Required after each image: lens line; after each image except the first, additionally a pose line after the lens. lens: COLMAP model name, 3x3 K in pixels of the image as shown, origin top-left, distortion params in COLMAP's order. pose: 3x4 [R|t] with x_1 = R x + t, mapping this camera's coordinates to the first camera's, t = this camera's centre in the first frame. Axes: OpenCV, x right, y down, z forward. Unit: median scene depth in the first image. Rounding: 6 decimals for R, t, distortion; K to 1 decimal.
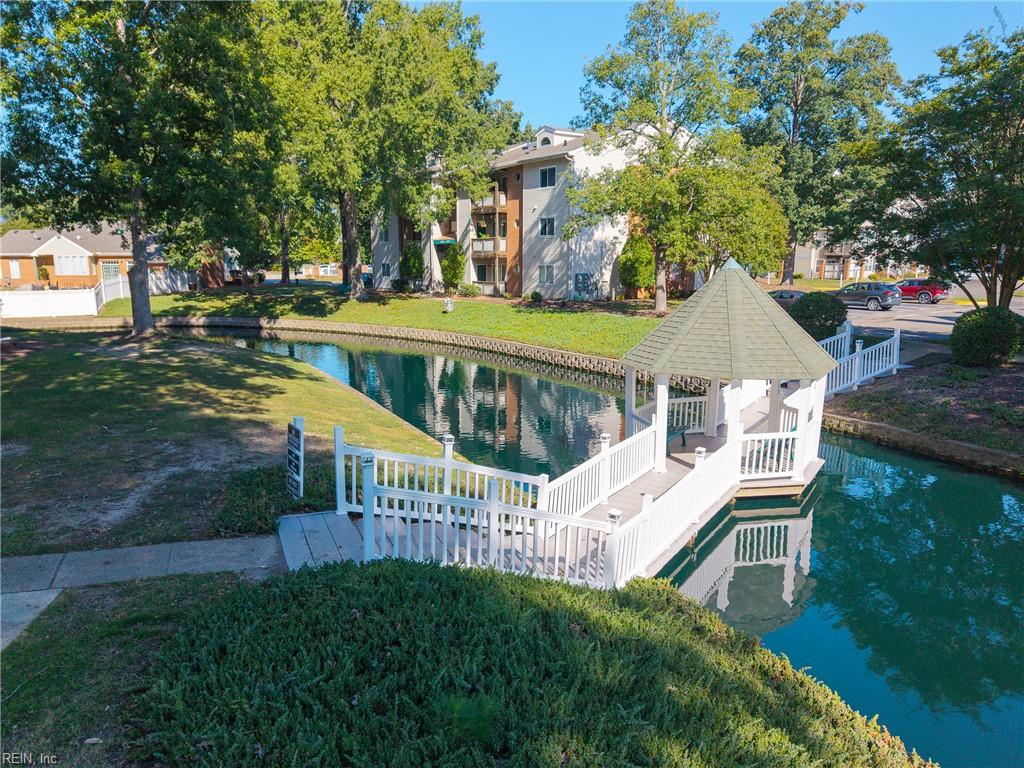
lens RADIAL K [[731.4, 0, 509.0], [0, 731.4, 403.2], [0, 0, 1]] dist [0.009371, -0.006425]
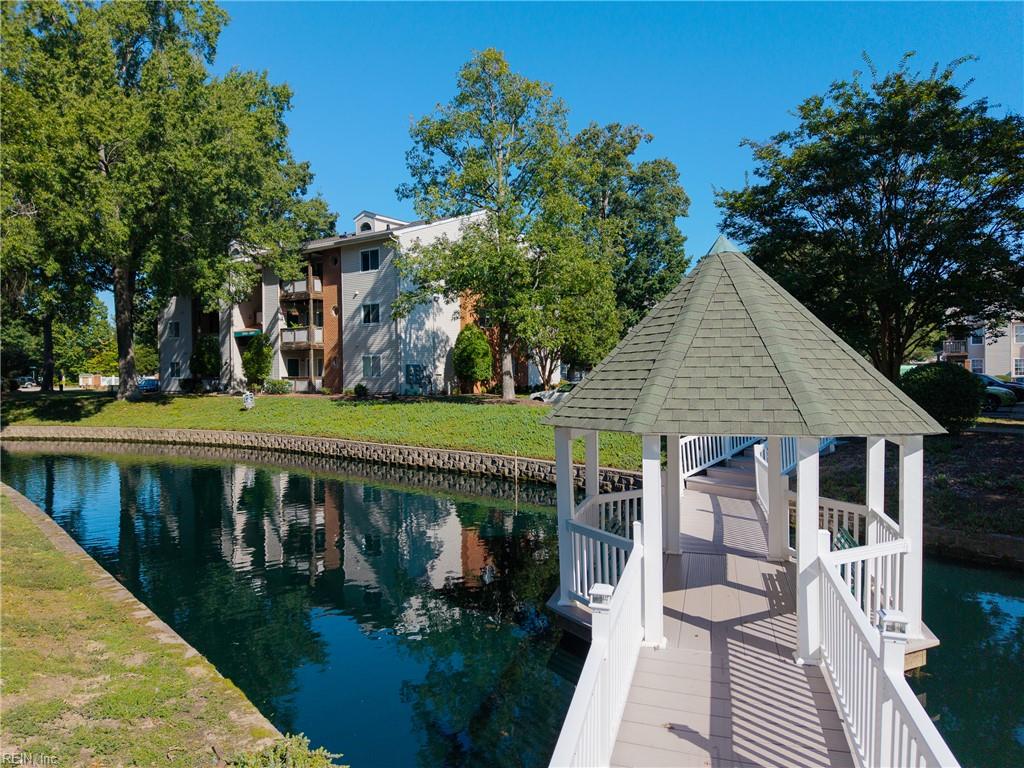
lens RADIAL K [[683.9, 0, 502.9], [0, 683.9, 385.9], [0, 0, 1]] dist [0.037637, -0.051697]
pose [[0.968491, -0.014458, 0.248629, 0.000051], [0.060553, 0.982026, -0.178768, 0.000915], [-0.241575, 0.188191, 0.951959, 0.194806]]
